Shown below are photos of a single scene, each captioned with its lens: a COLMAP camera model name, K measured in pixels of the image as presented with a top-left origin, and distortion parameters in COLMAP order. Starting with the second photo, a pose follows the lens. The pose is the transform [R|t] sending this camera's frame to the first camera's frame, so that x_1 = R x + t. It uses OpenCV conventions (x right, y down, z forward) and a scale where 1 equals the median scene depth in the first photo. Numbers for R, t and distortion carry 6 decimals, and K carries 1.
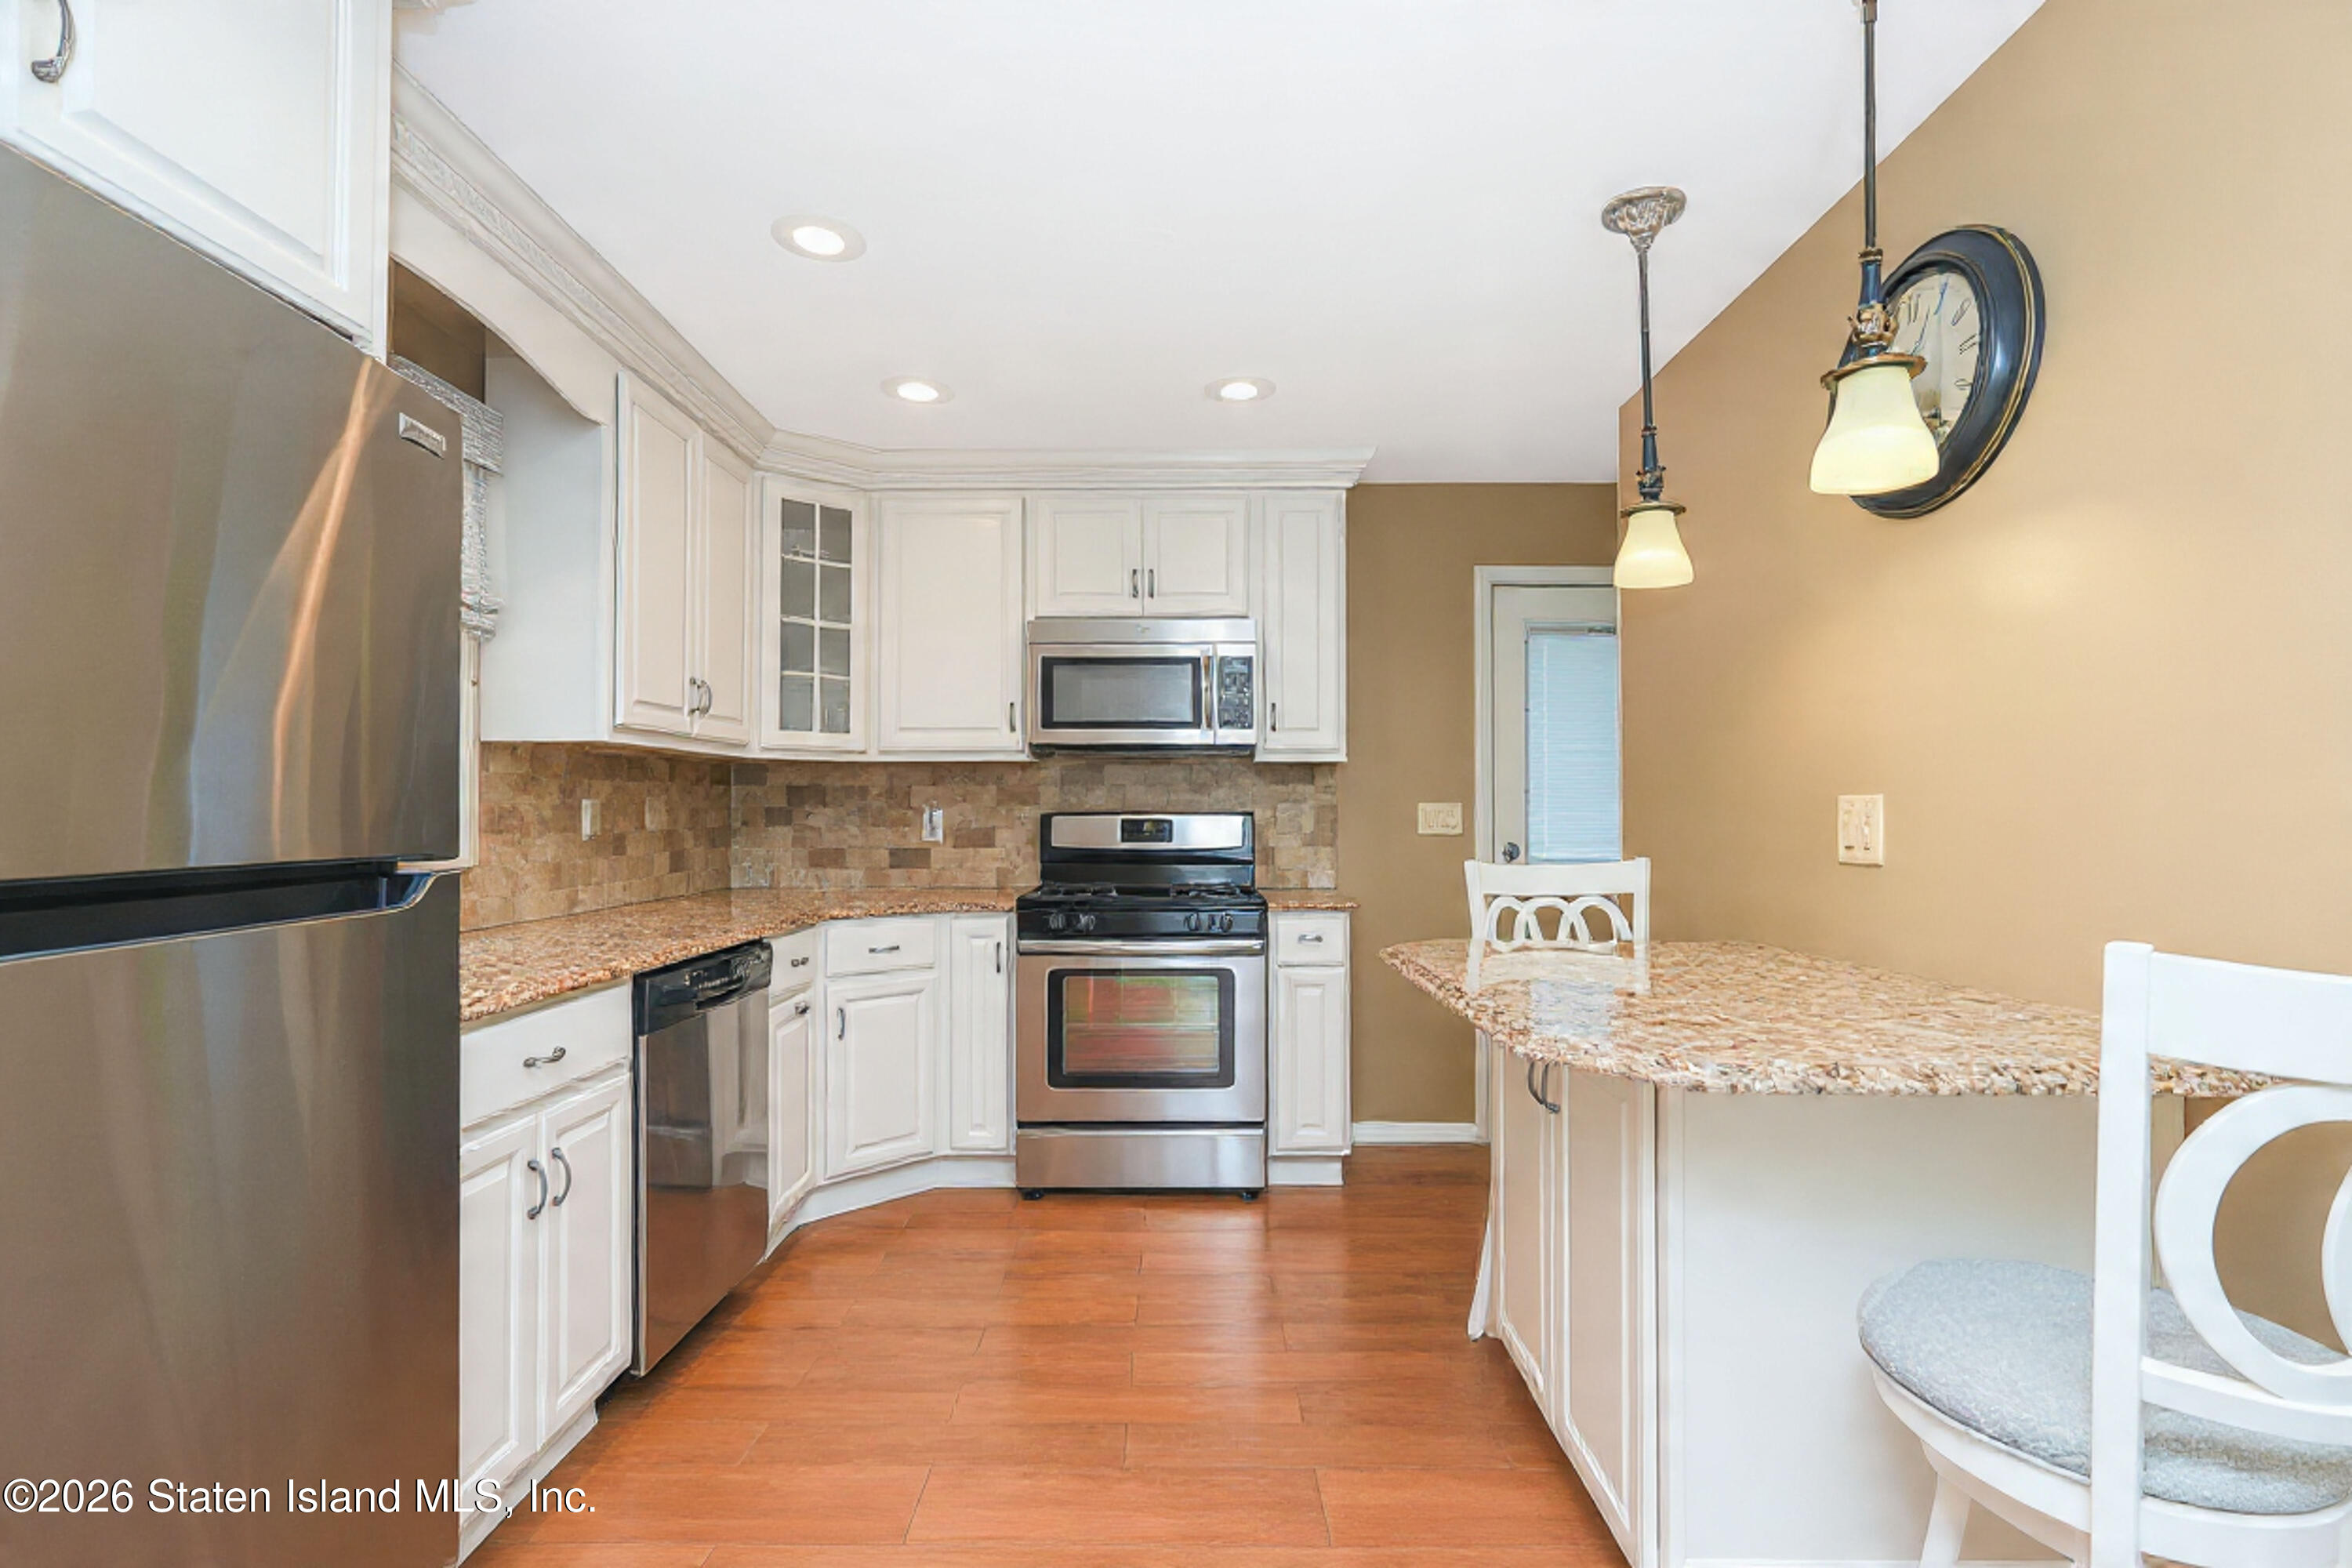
lens RADIAL K [[1075.7, 0, 1175.2], [0, 1075.7, 799.5], [0, 0, 1]] dist [-0.004356, 0.000372]
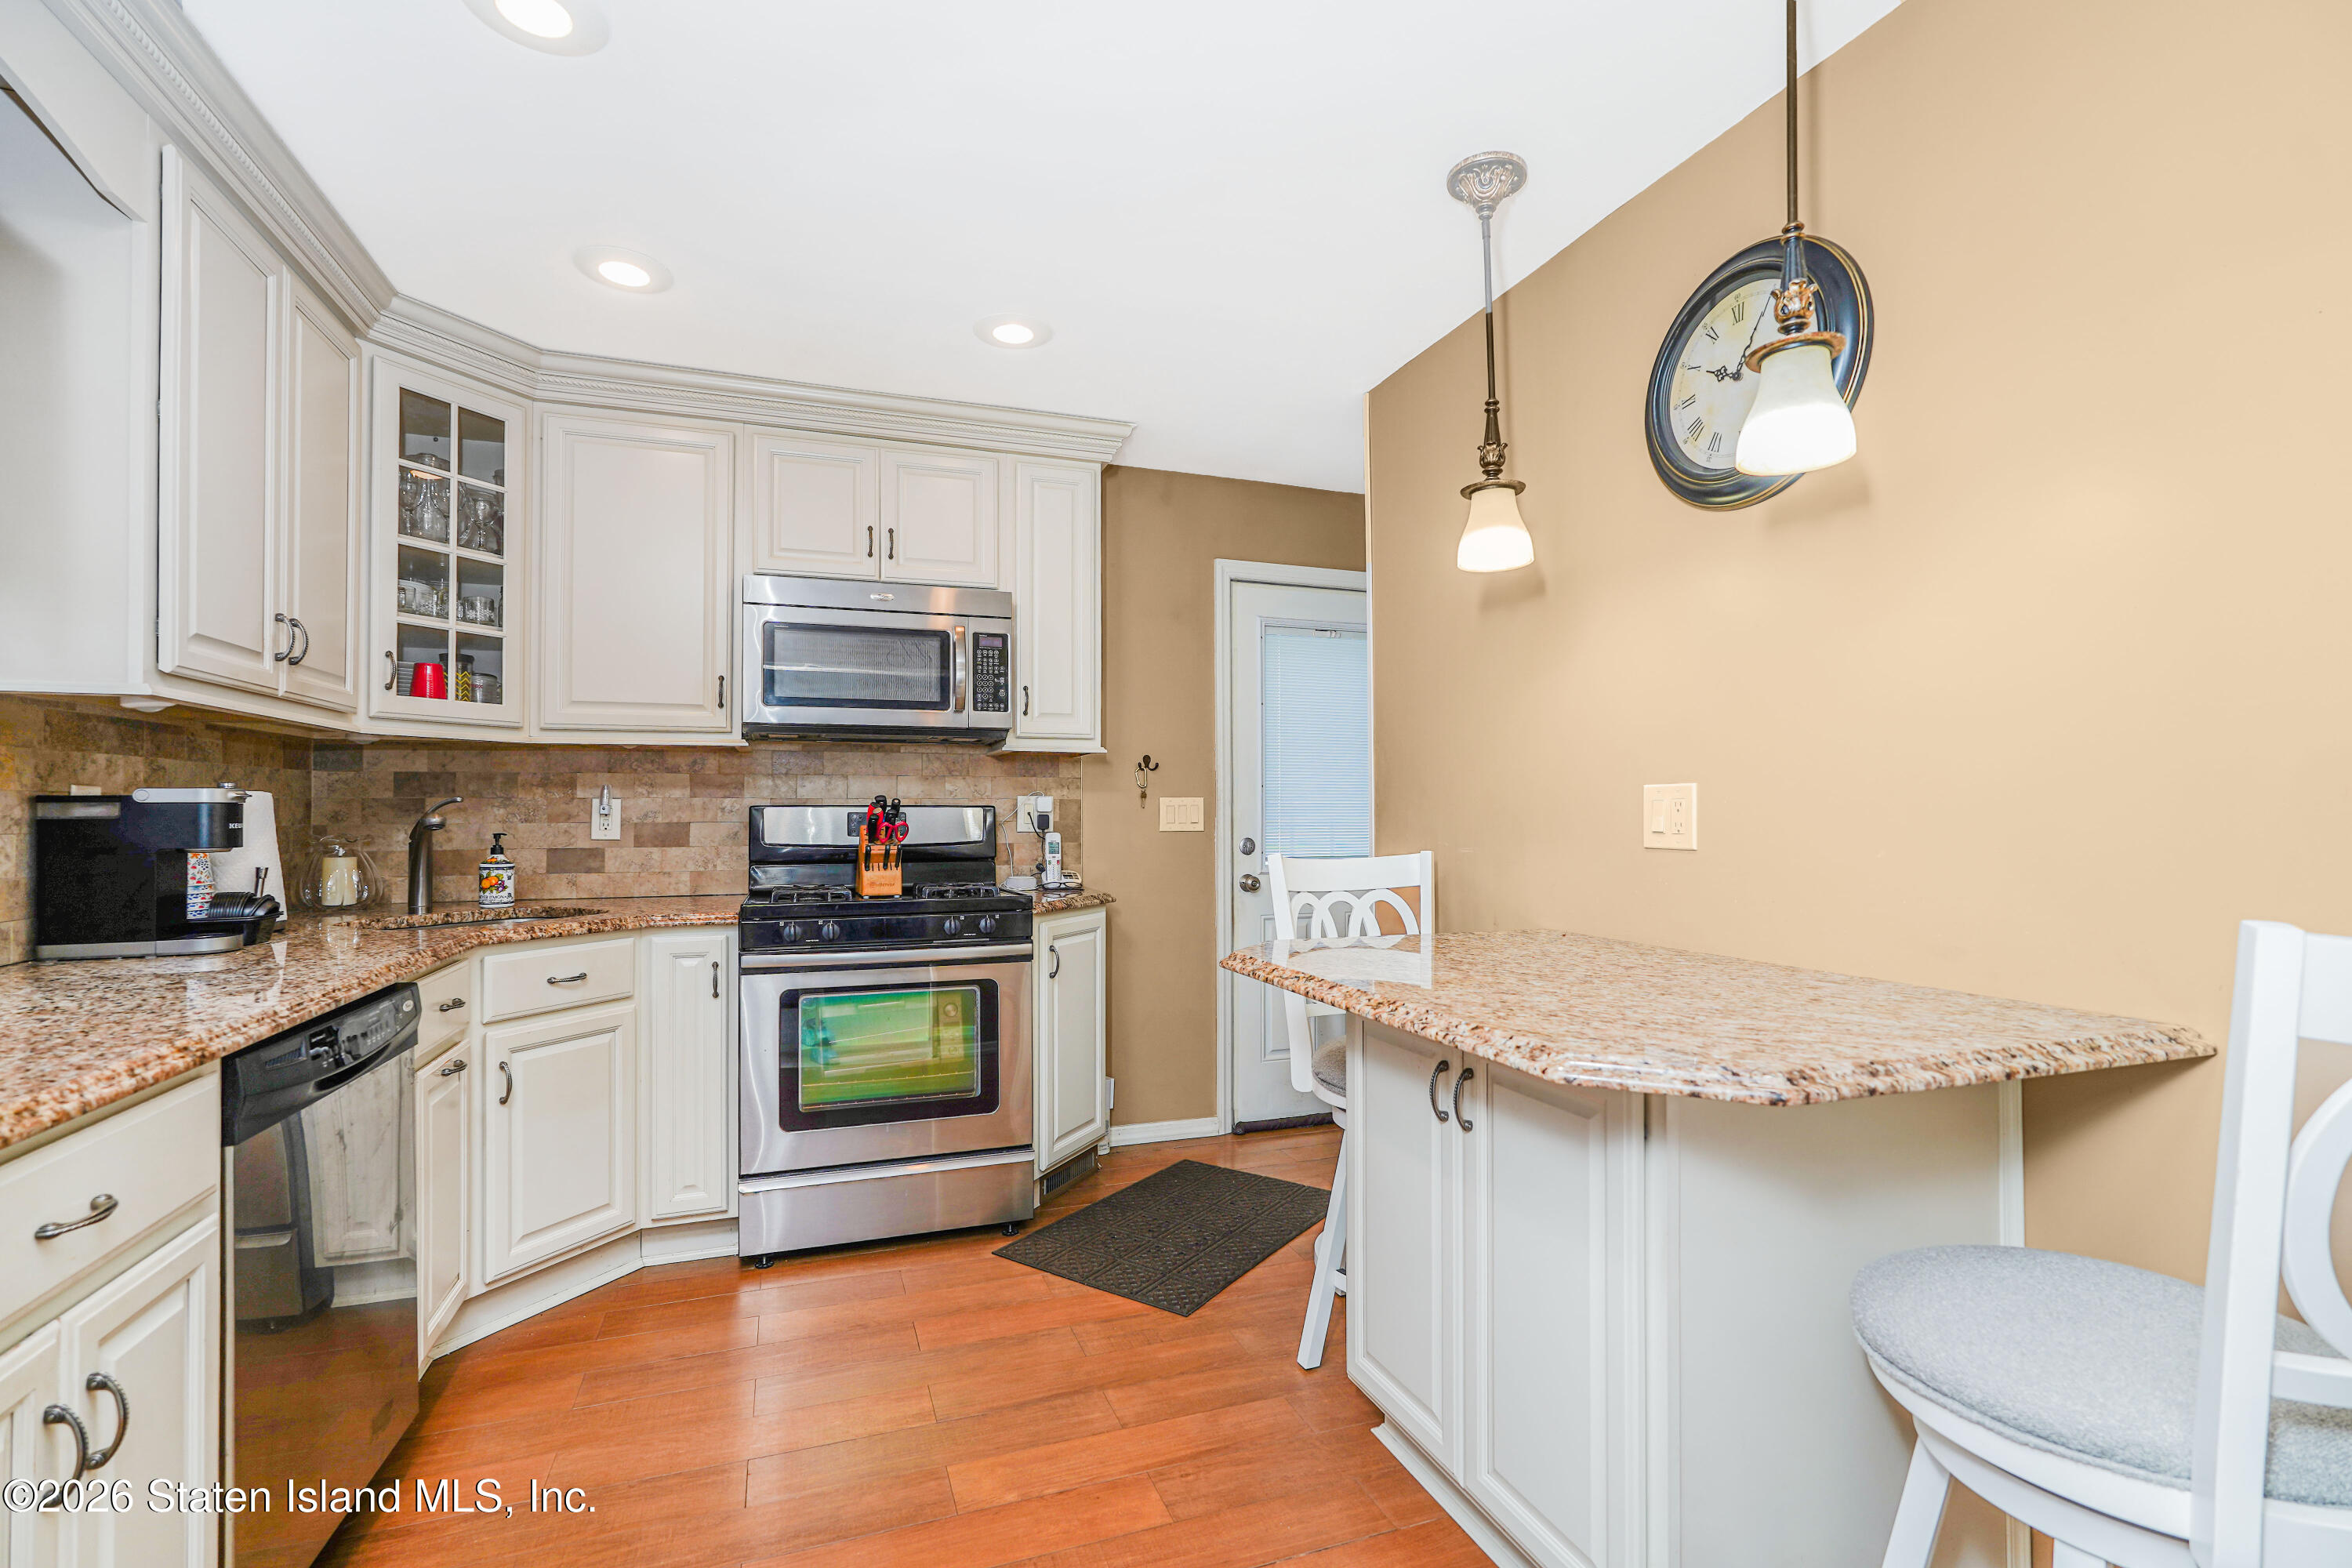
lens RADIAL K [[1070.1, 0, 1160.6], [0, 1070.1, 791.6], [0, 0, 1]] dist [-0.009022, 0.000350]
pose [[0.946505, 0.003175, 0.322673, -0.115183], [-0.000142, 0.999956, -0.009423, 0.010037], [-0.322689, 0.008873, 0.946463, 0.144162]]
